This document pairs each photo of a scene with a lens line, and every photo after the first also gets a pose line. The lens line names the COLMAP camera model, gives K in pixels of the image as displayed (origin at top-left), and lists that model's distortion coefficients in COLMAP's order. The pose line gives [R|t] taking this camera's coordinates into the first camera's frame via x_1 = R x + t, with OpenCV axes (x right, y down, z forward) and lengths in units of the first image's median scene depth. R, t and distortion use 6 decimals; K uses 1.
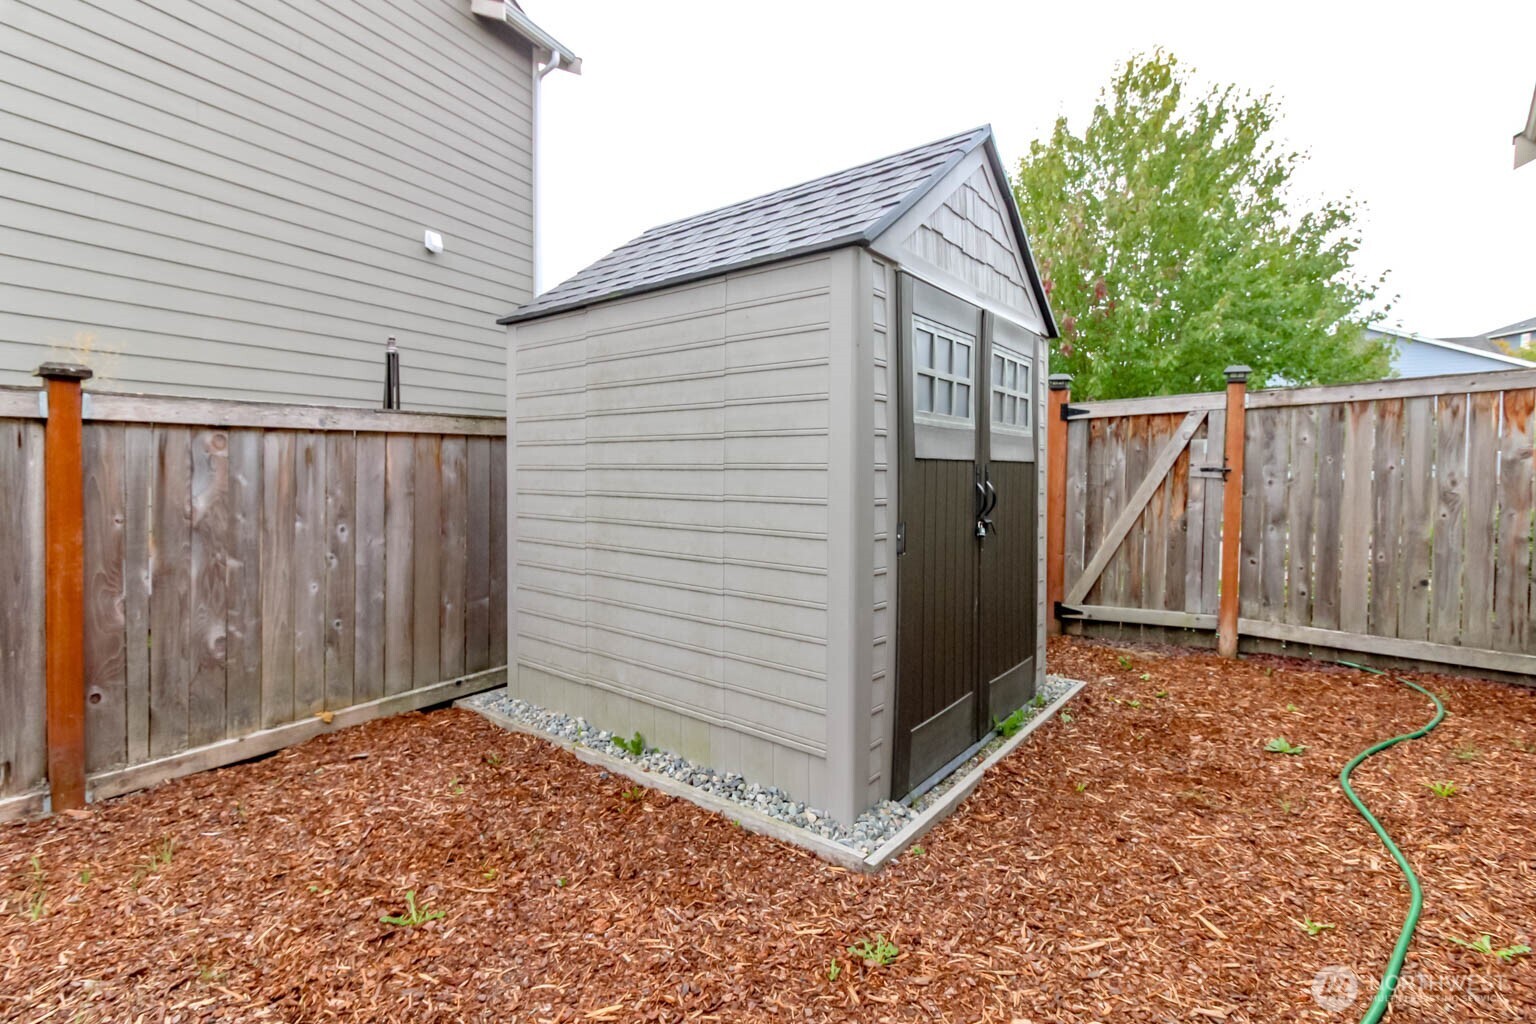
lens RADIAL K [[710.1, 0, 744.2], [0, 710.1, 478.7], [0, 0, 1]] dist [-0.001306, -0.000483]
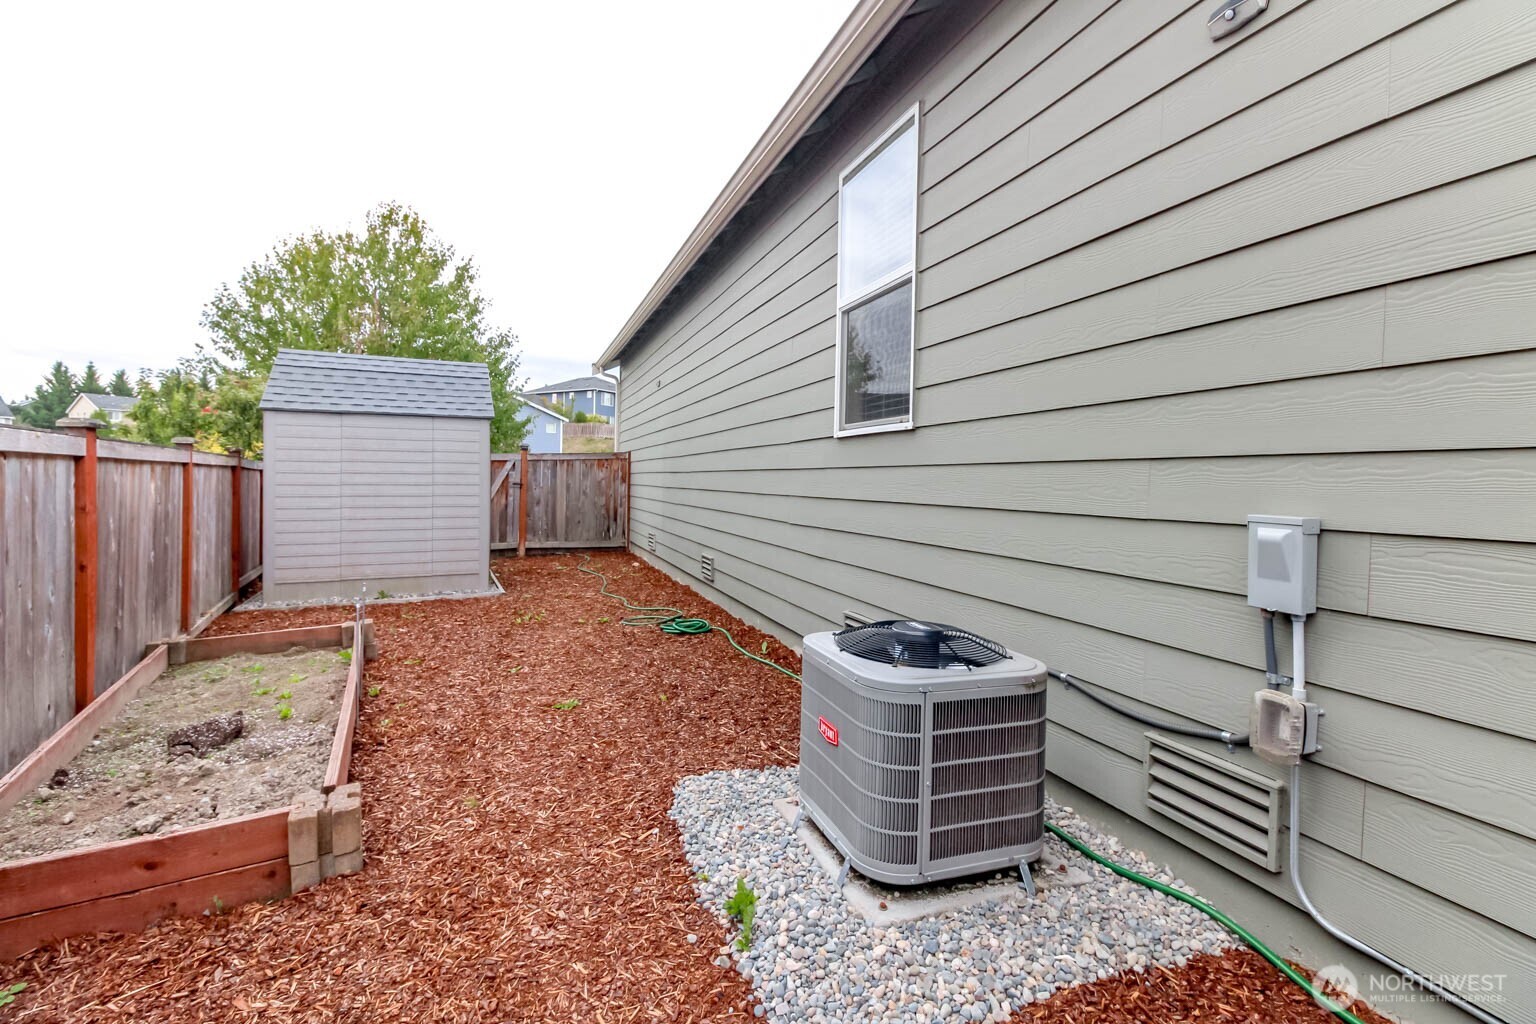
lens RADIAL K [[710.1, 0, 767.1], [0, 710.1, 502.5], [0, 0, 1]] dist [-0.001306, -0.000483]
pose [[0.423528, -0.025456, 0.905525, -1.290844], [0.009251, 0.999675, 0.023776, 0.001332], [-0.905836, -0.001693, 0.423625, -0.902829]]
